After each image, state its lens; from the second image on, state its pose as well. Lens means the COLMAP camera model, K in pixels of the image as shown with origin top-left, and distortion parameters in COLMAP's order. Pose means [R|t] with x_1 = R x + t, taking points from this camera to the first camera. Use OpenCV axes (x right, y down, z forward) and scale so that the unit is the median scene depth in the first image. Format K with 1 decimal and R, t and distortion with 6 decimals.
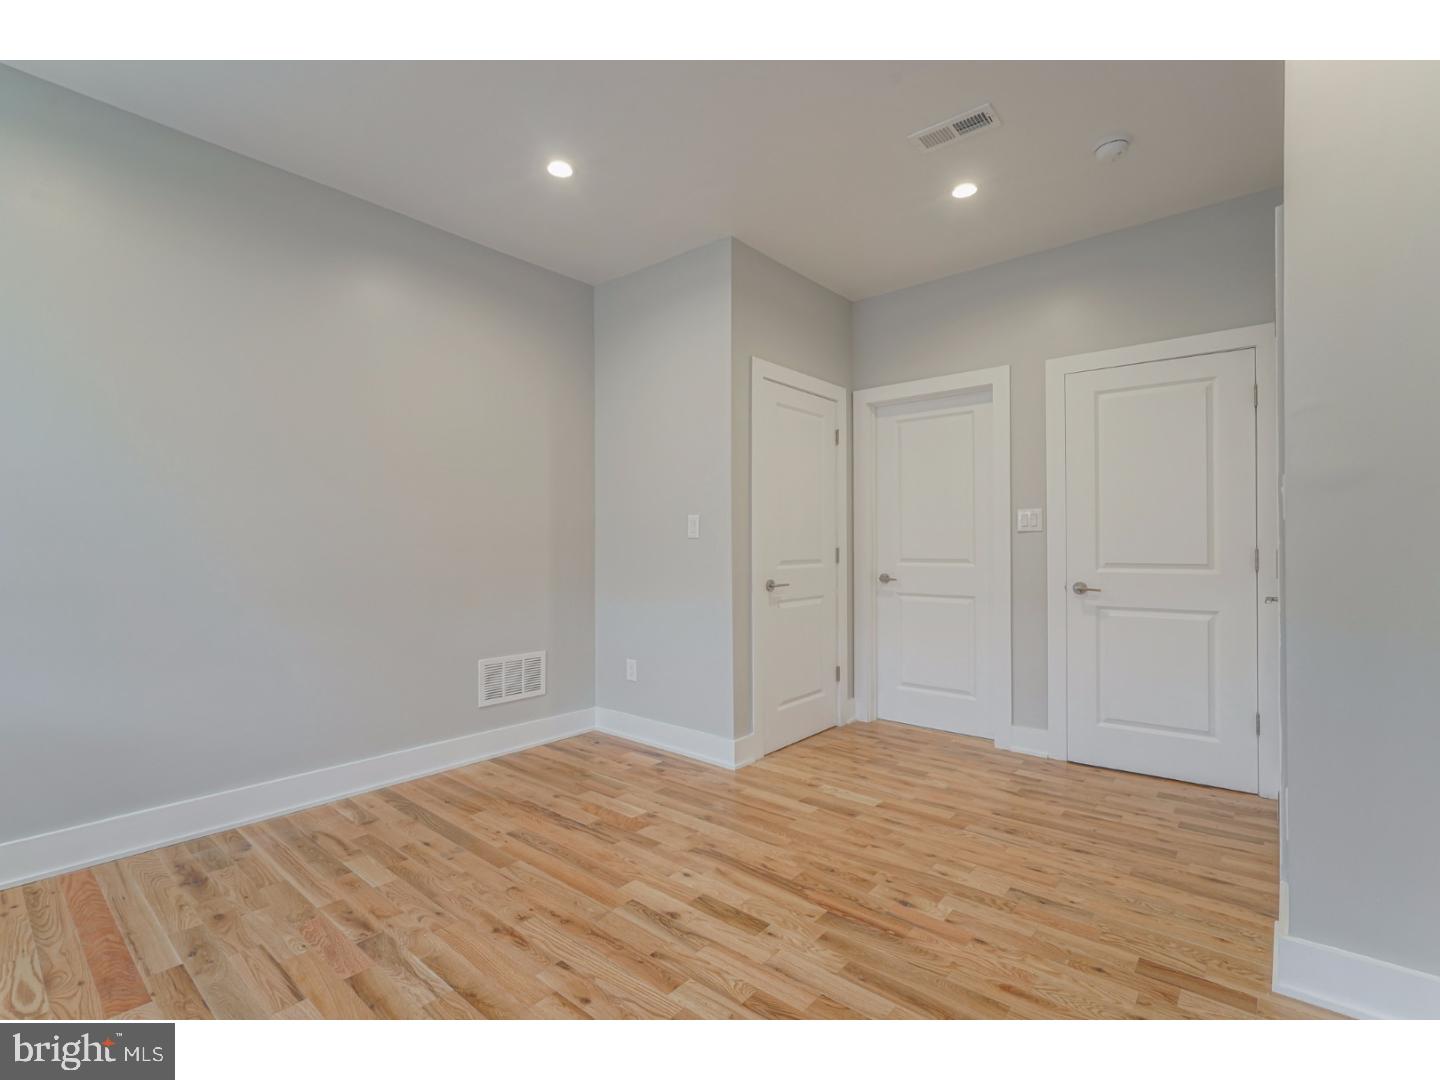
lens RADIAL K [[655.1, 0, 732.8], [0, 655.1, 544.6], [0, 0, 1]] dist [-0.003506, 0.001213]
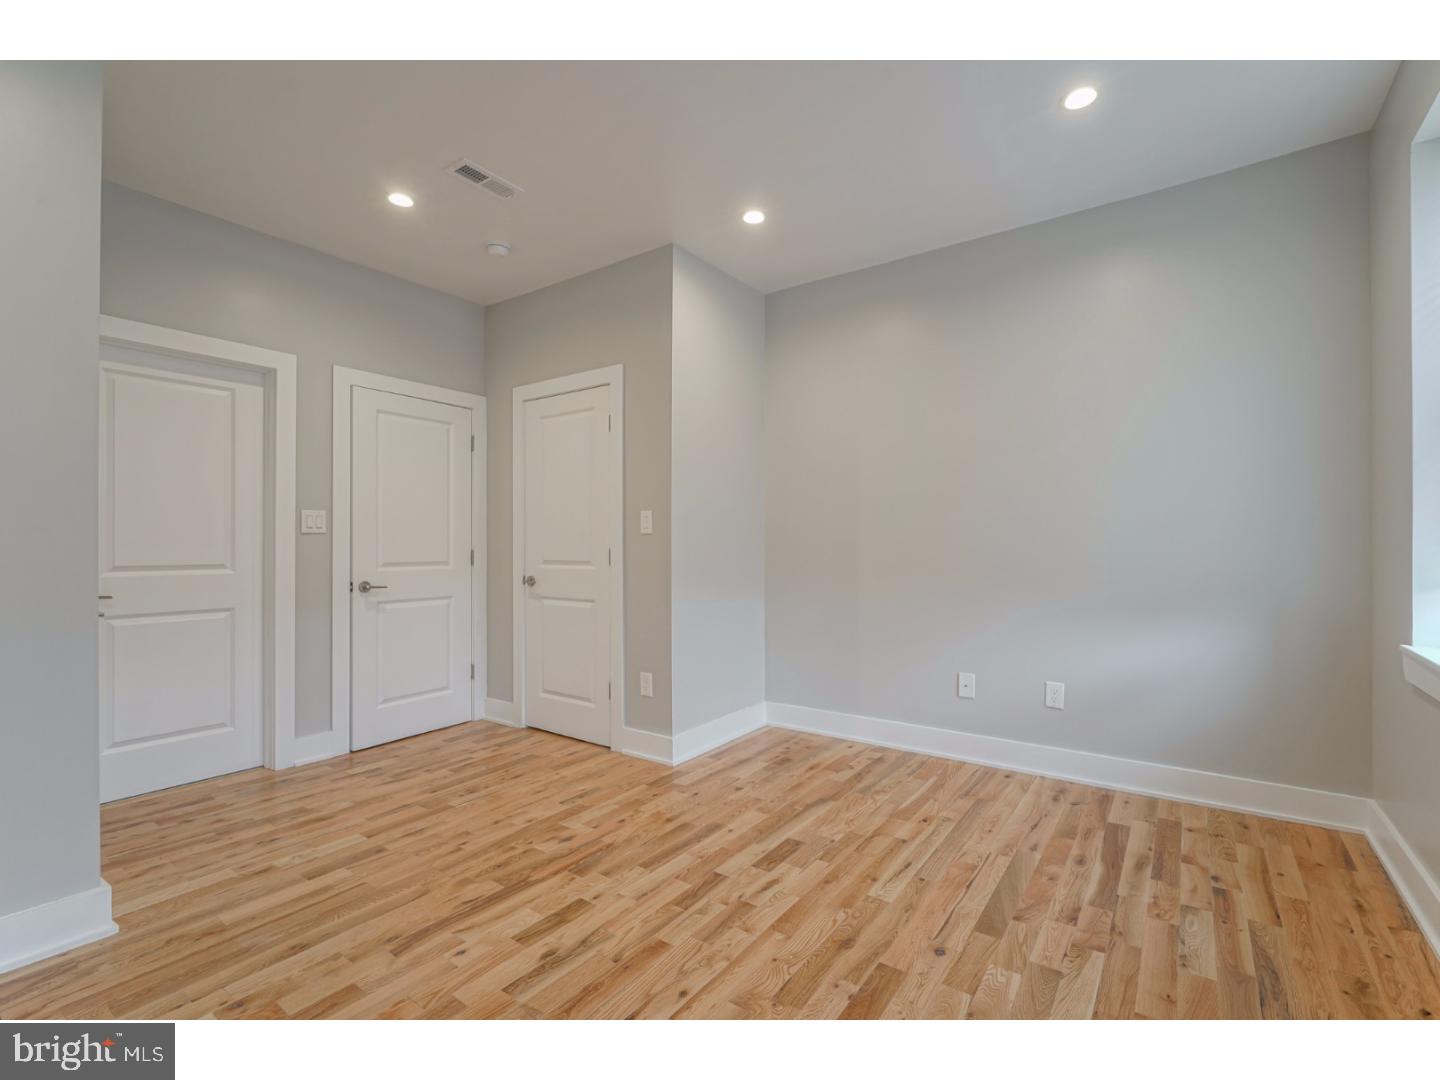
lens RADIAL K [[655.1, 0, 725.4], [0, 655.1, 541.0], [0, 0, 1]] dist [-0.003506, 0.001213]
pose [[-0.078669, 0.013789, 0.996805, -0.742859], [0.001287, 0.999905, -0.013730, 0.007578], [-0.996900, 0.000202, -0.078679, 0.606807]]
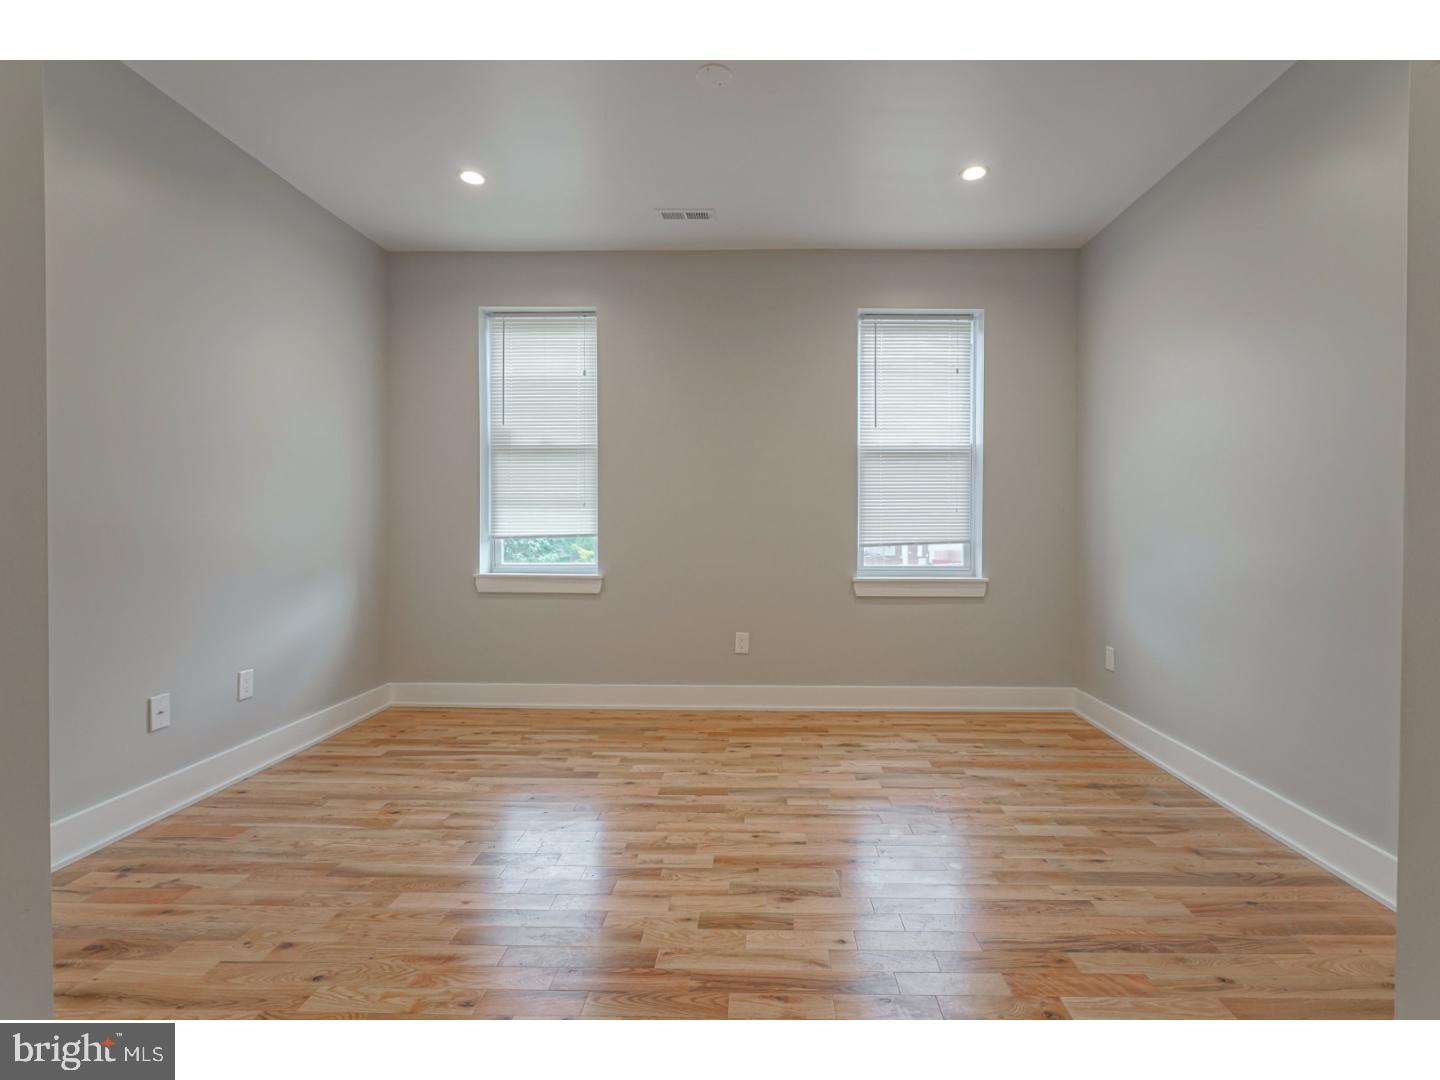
lens RADIAL K [[655.1, 0, 726.4], [0, 655.1, 526.2], [0, 0, 1]] dist [-0.003506, 0.001213]
pose [[-0.797348, 0.000381, -0.603520, 0.419208], [-0.001322, 0.999996, 0.002378, 0.004337], [0.603519, 0.002694, -0.797344, 1.263684]]
